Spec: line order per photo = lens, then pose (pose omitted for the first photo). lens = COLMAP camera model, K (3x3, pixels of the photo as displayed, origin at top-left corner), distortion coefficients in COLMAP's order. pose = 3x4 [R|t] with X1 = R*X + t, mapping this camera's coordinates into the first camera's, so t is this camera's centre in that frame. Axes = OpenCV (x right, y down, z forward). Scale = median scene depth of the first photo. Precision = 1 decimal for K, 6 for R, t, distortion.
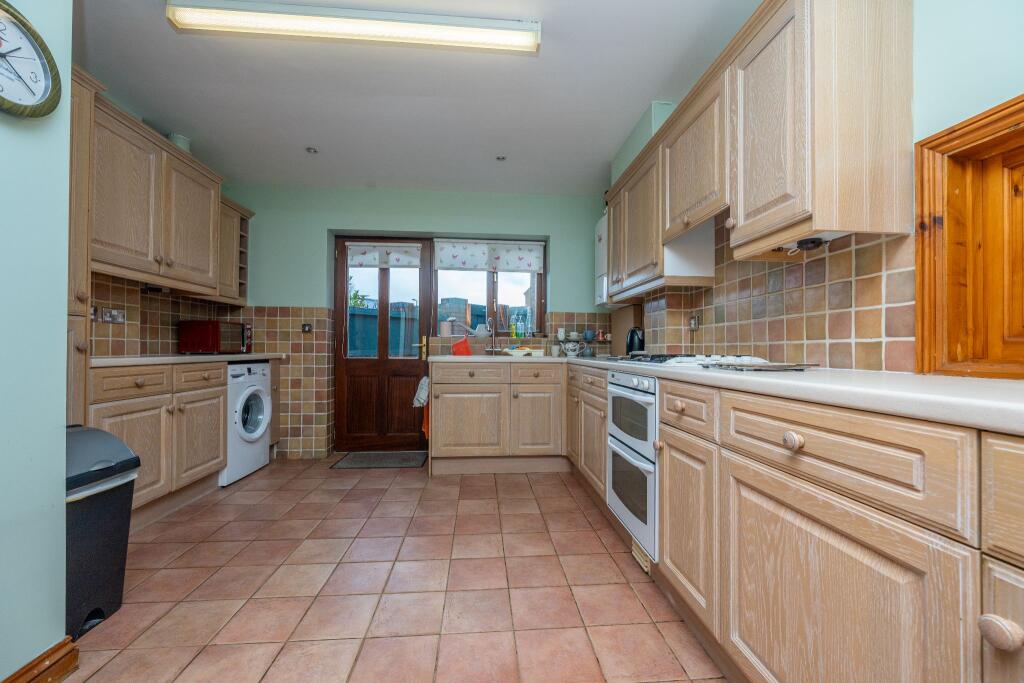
lens RADIAL K [[409.4, 0, 512.0], [0, 409.4, 341.5], [0, 0, 1]] dist [0.000236, -0.000009]
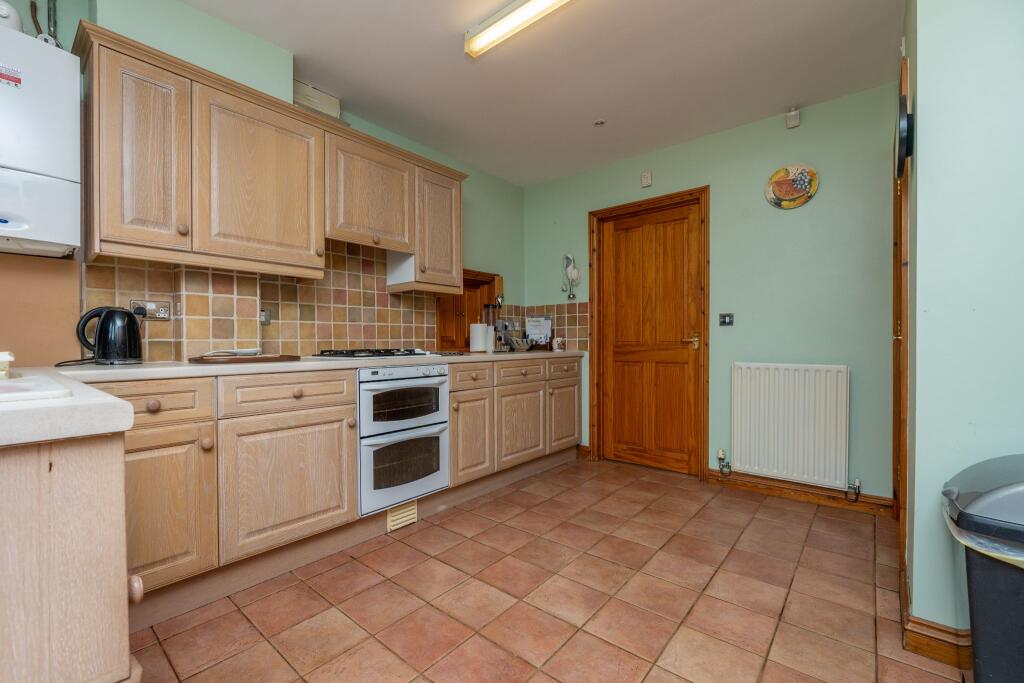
lens RADIAL K [[437.1, 0, 474.7], [0, 437.1, 344.9], [0, 0, 1]] dist [-0.000043, -0.000027]
pose [[-0.684938, -0.005175, 0.728583, -0.480110], [-0.012553, 0.999910, -0.004698, 0.014040], [-0.728493, -0.012364, -0.684941, 1.108132]]
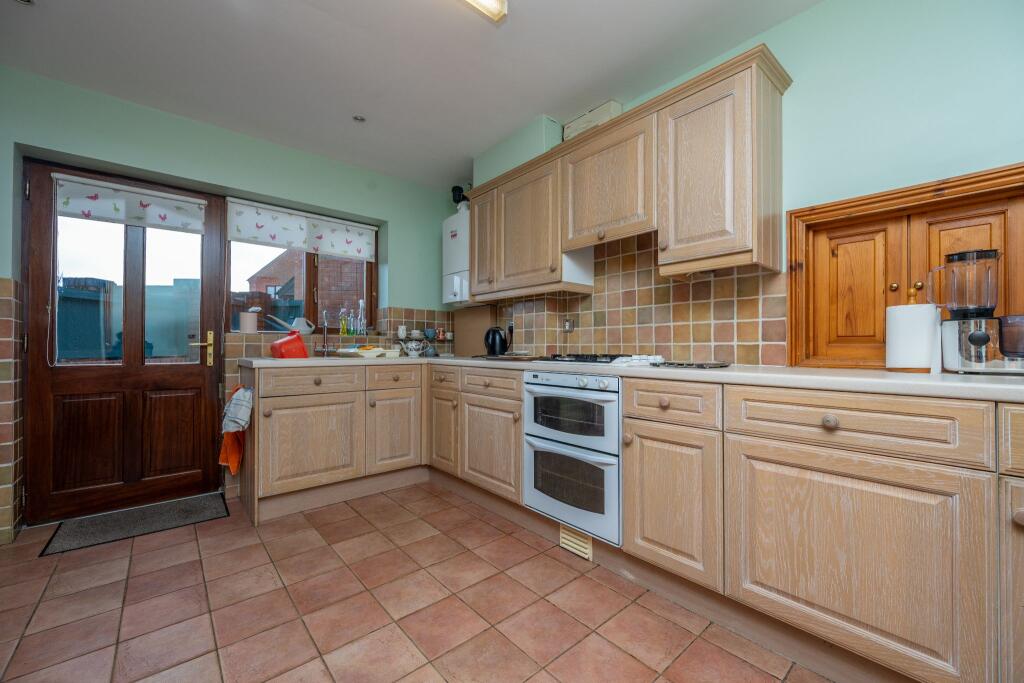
lens RADIAL K [[407.5, 0, 512.0], [0, 407.5, 341.5], [0, 0, 1]] dist [-0.002710, -0.000275]
pose [[0.806411, 0.003293, 0.591346, -0.283844], [-0.007756, 0.999957, 0.005008, -0.004655], [-0.591305, -0.008625, 0.806402, 0.162889]]
